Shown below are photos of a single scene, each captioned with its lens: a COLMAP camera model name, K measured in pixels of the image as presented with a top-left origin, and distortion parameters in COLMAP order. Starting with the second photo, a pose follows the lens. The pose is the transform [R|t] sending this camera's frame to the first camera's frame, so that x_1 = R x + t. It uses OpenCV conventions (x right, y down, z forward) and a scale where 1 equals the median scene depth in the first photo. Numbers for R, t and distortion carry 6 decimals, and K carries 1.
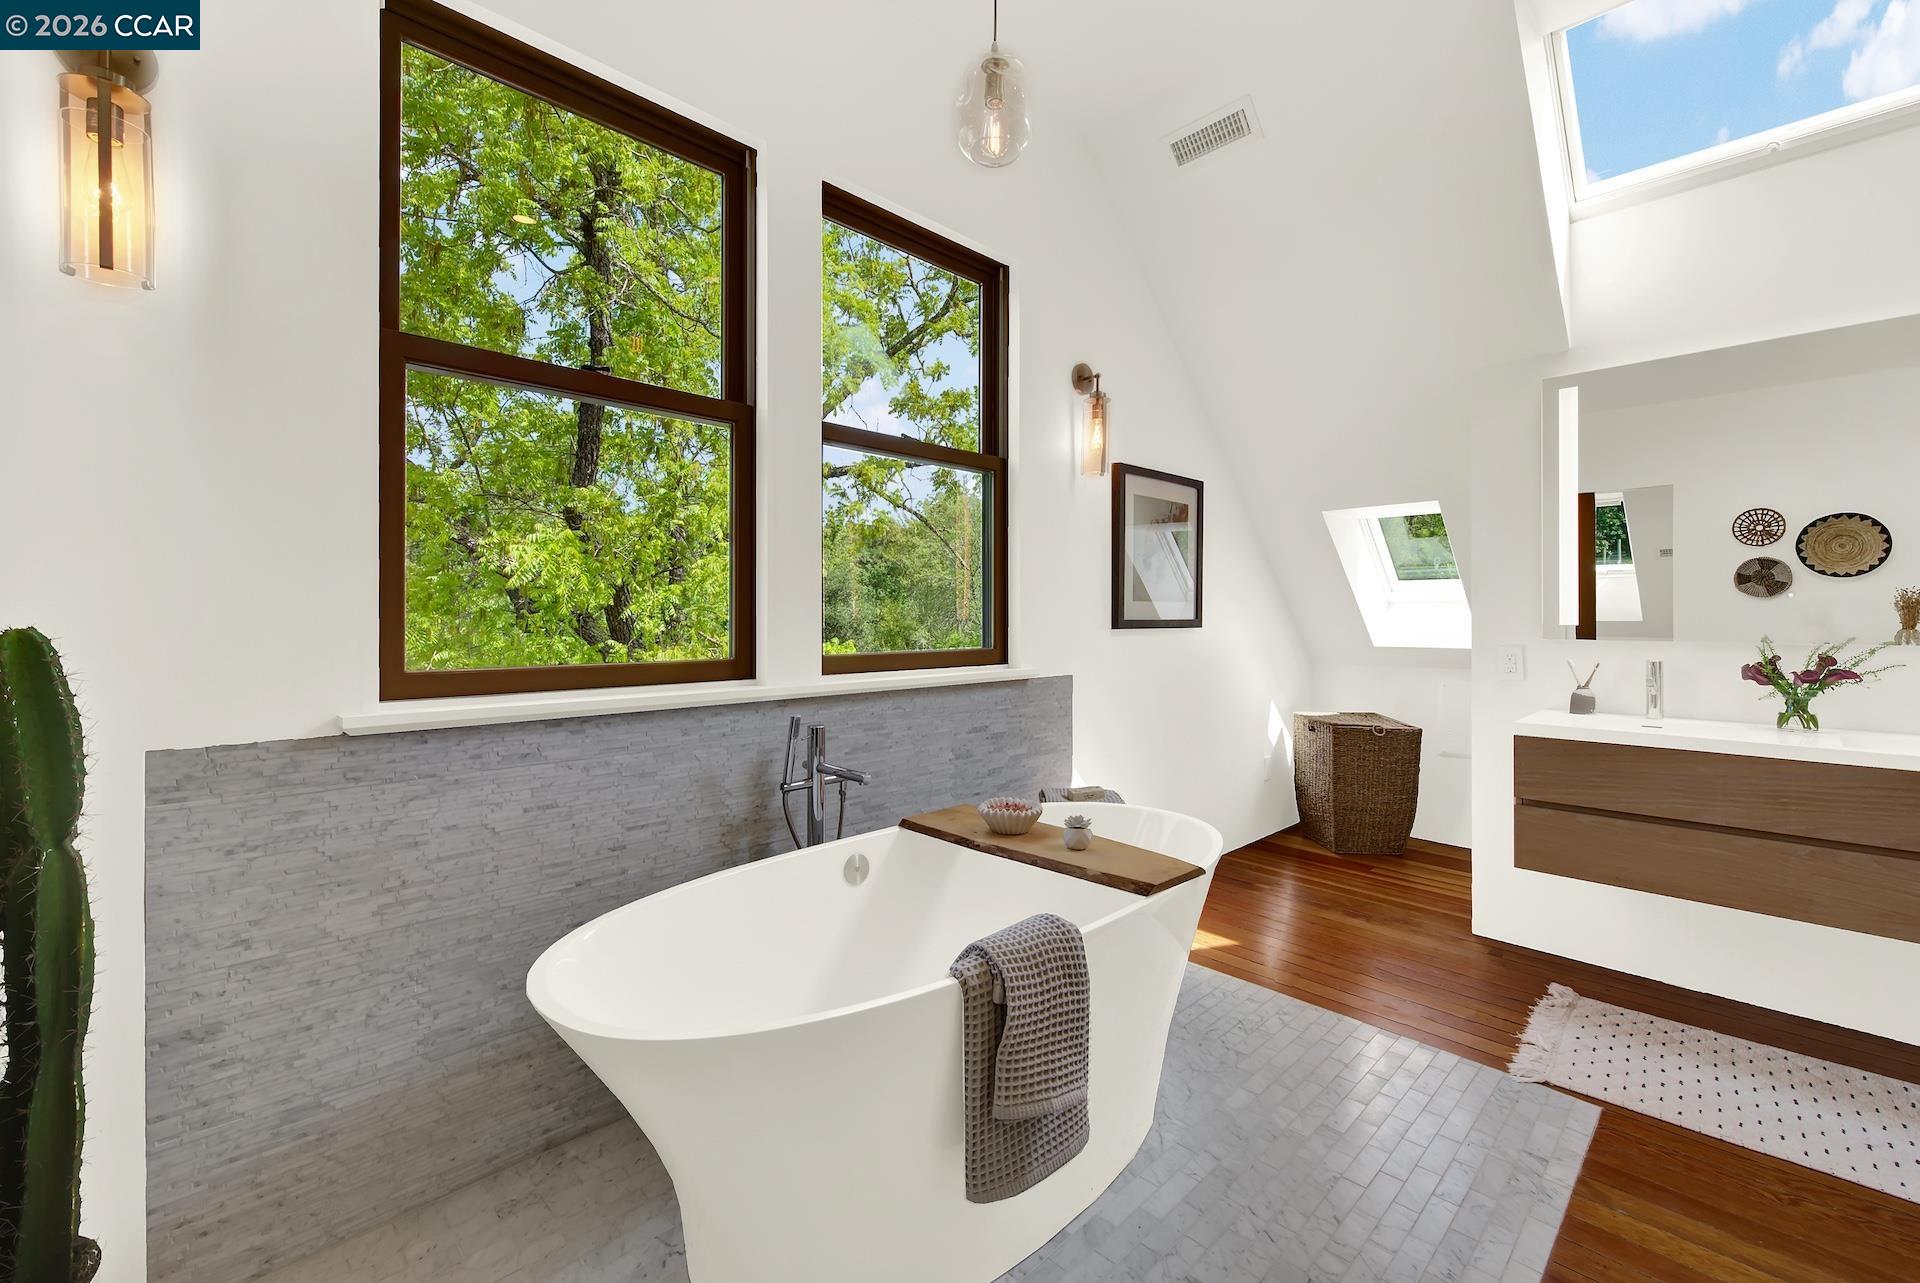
lens RADIAL K [[792.9, 0, 955.5], [0, 792.9, 618.2], [0, 0, 1]] dist [0.005083, 0.000086]
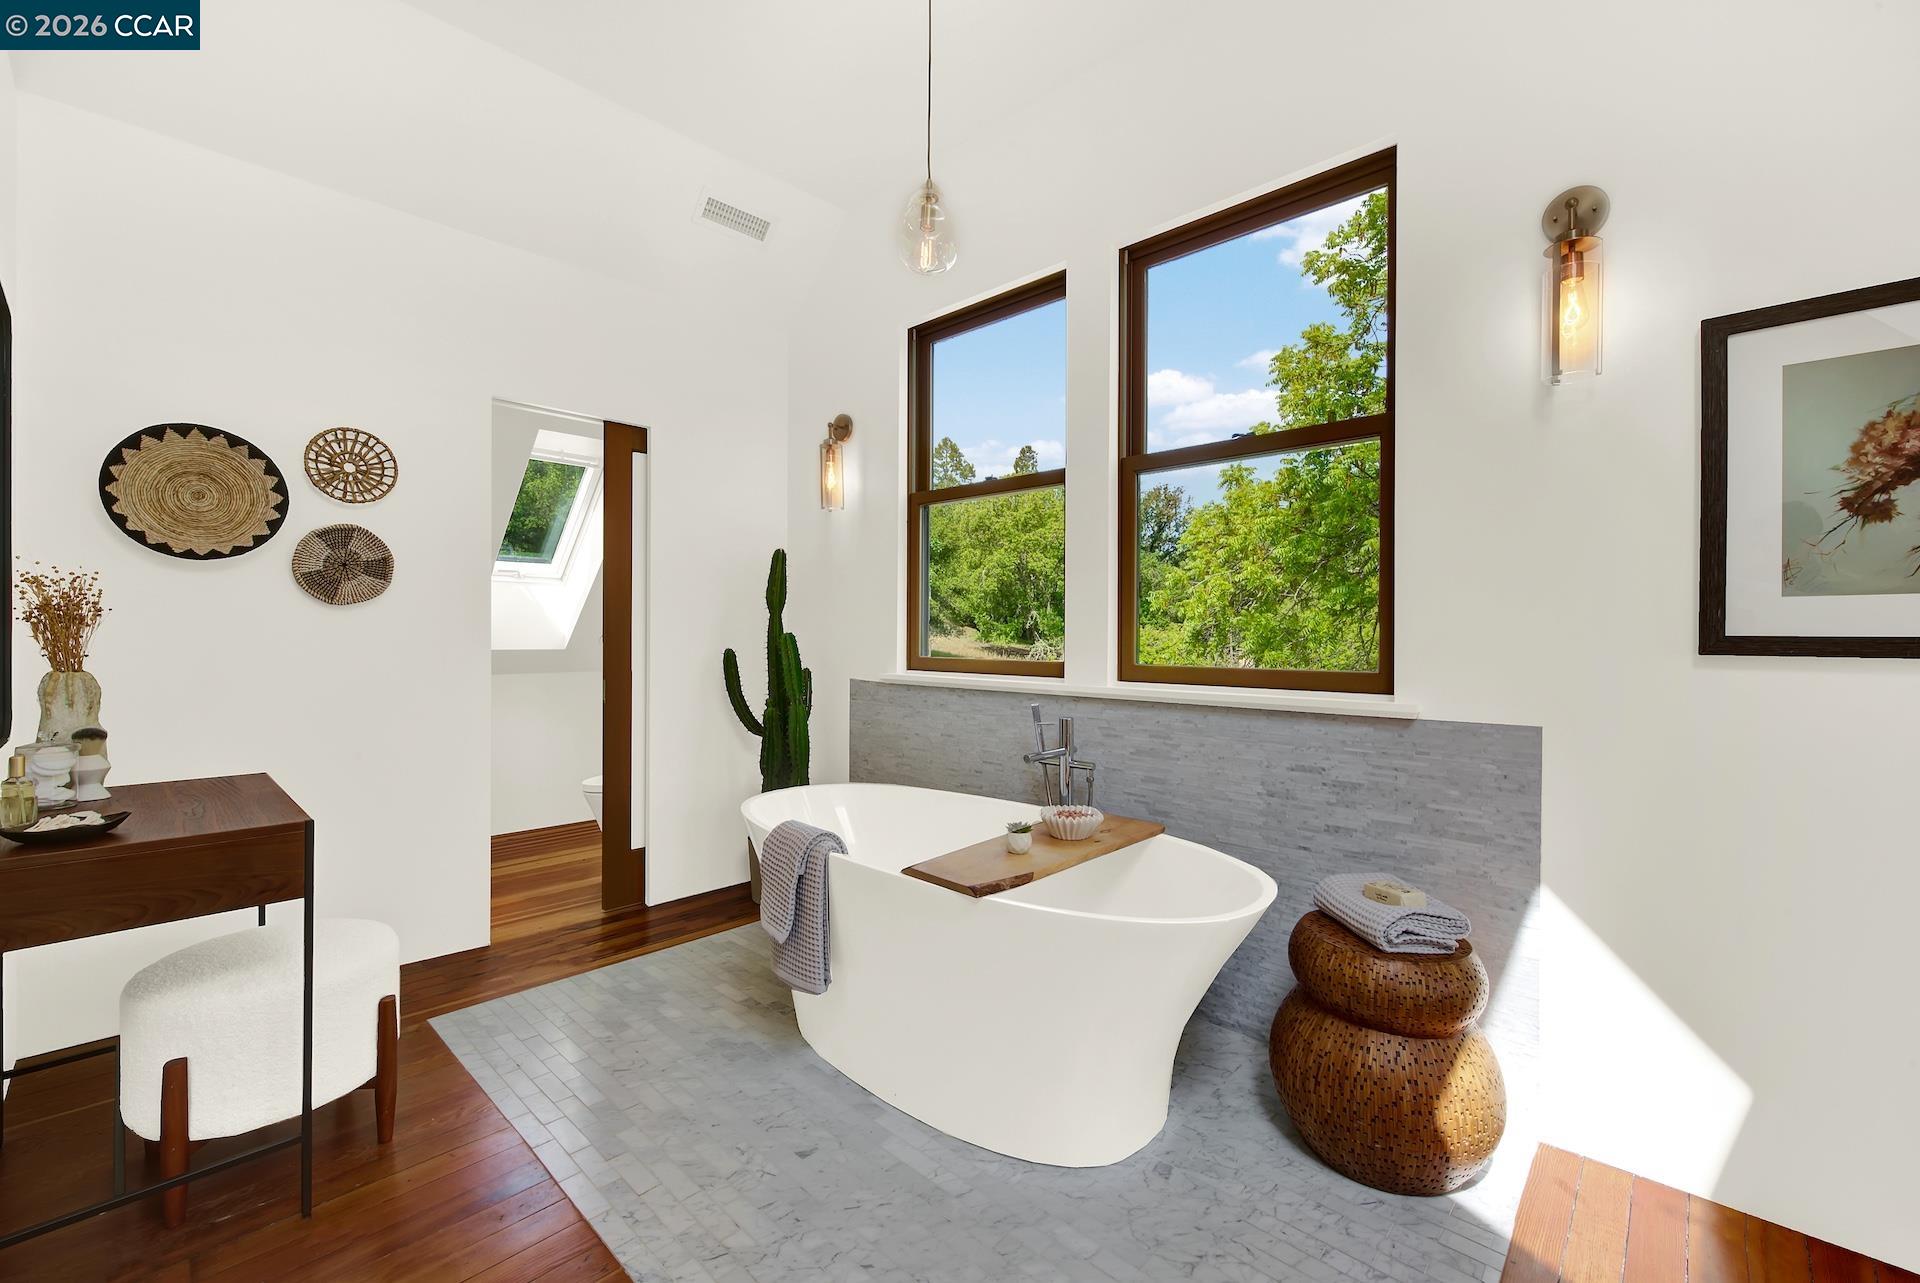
lens RADIAL K [[792.9, 0, 956.9], [0, 792.9, 624.3], [0, 0, 1]] dist [0.005083, 0.000086]
pose [[0.044971, -0.002264, -0.998986, 1.034822], [0.001836, 0.999996, -0.002184, -0.007812], [0.998987, -0.001736, 0.044975, 0.764245]]
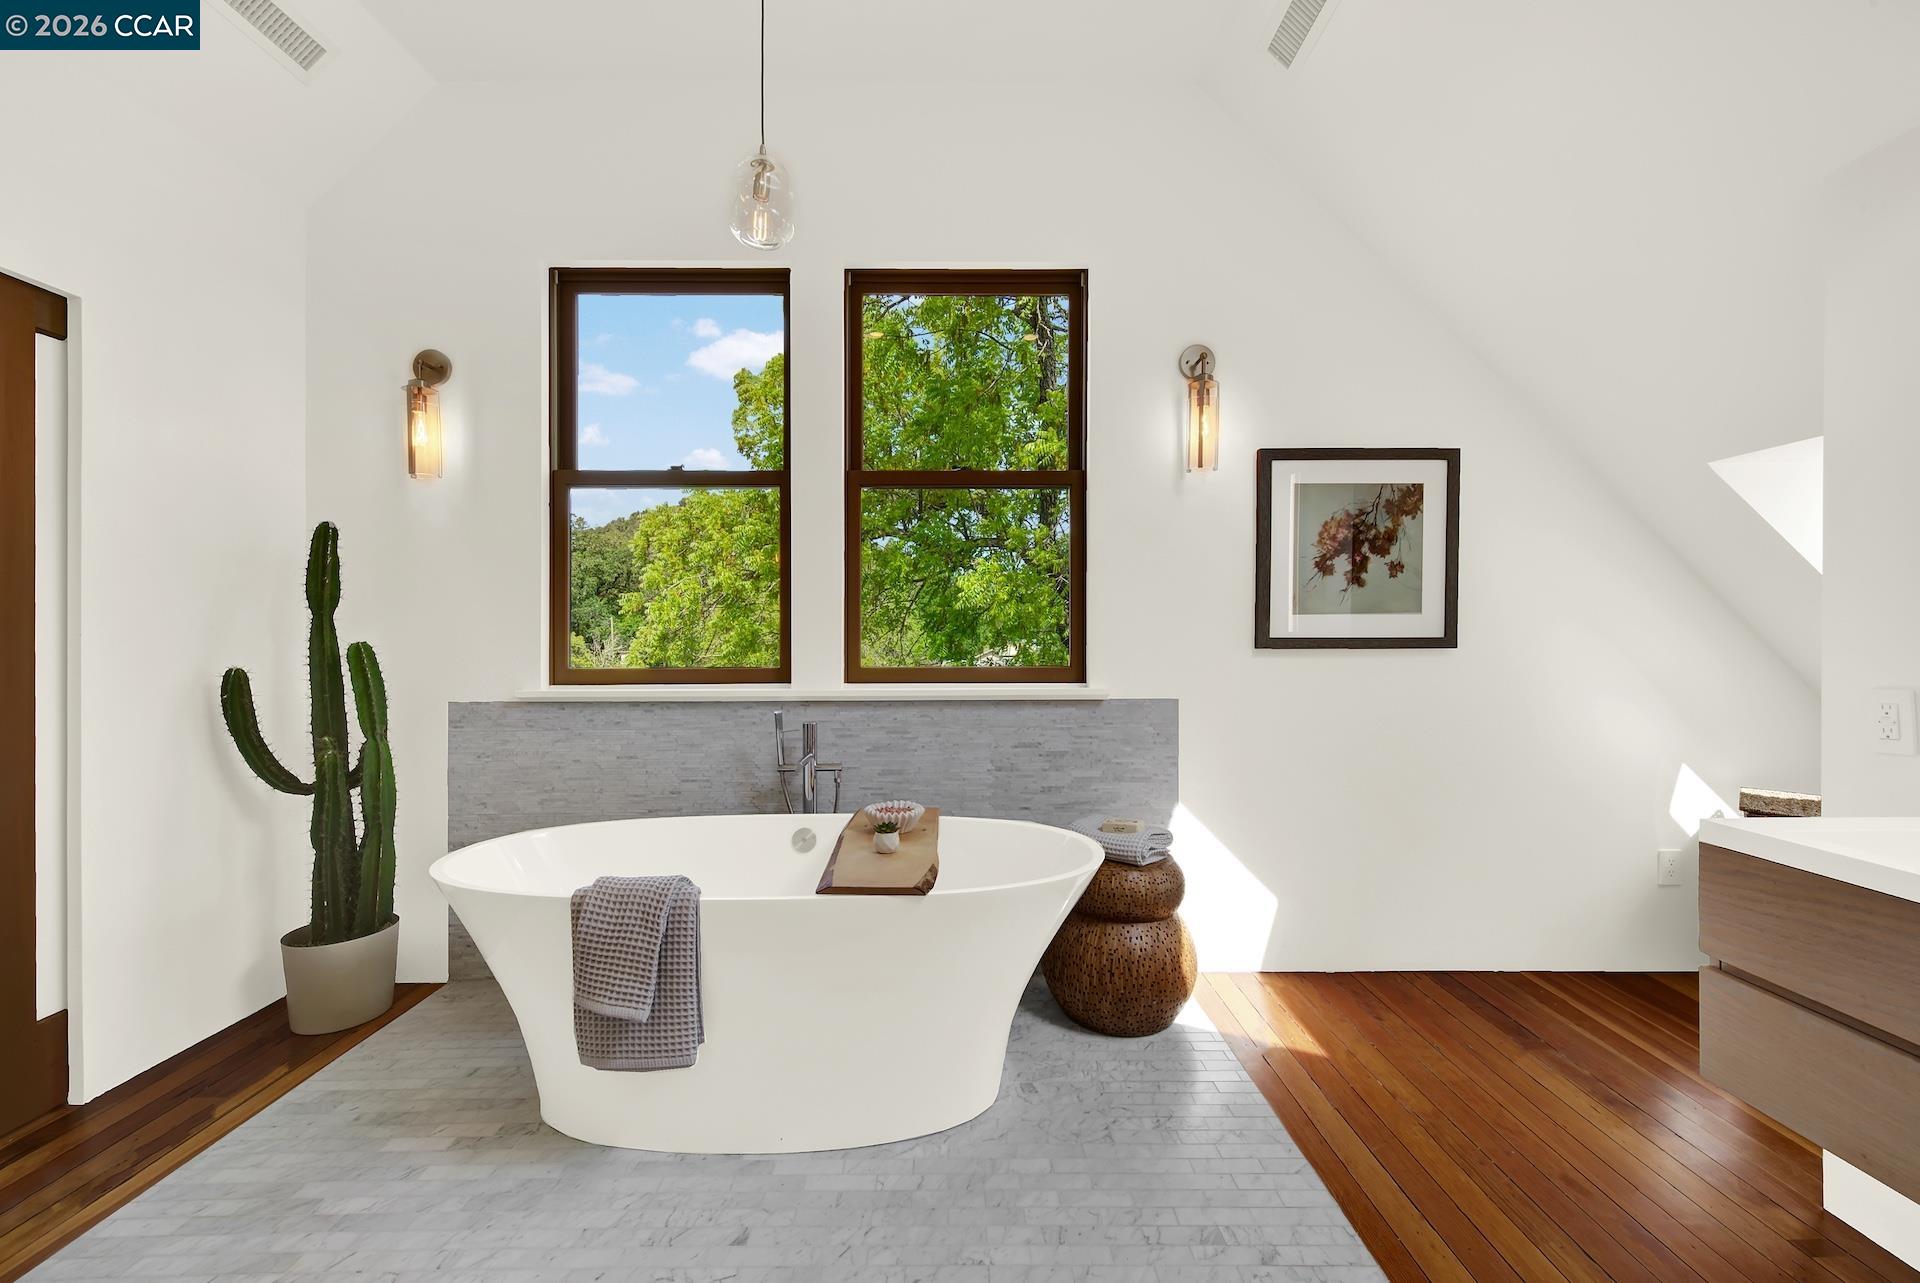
lens RADIAL K [[792.9, 0, 960.0], [0, 792.9, 636.4], [0, 0, 1]] dist [0.005083, 0.000086]
pose [[0.726016, 0.006033, -0.687652, 0.834420], [0.001886, 0.999940, 0.010764, -0.012637], [0.687676, -0.009112, 0.725961, 0.258516]]
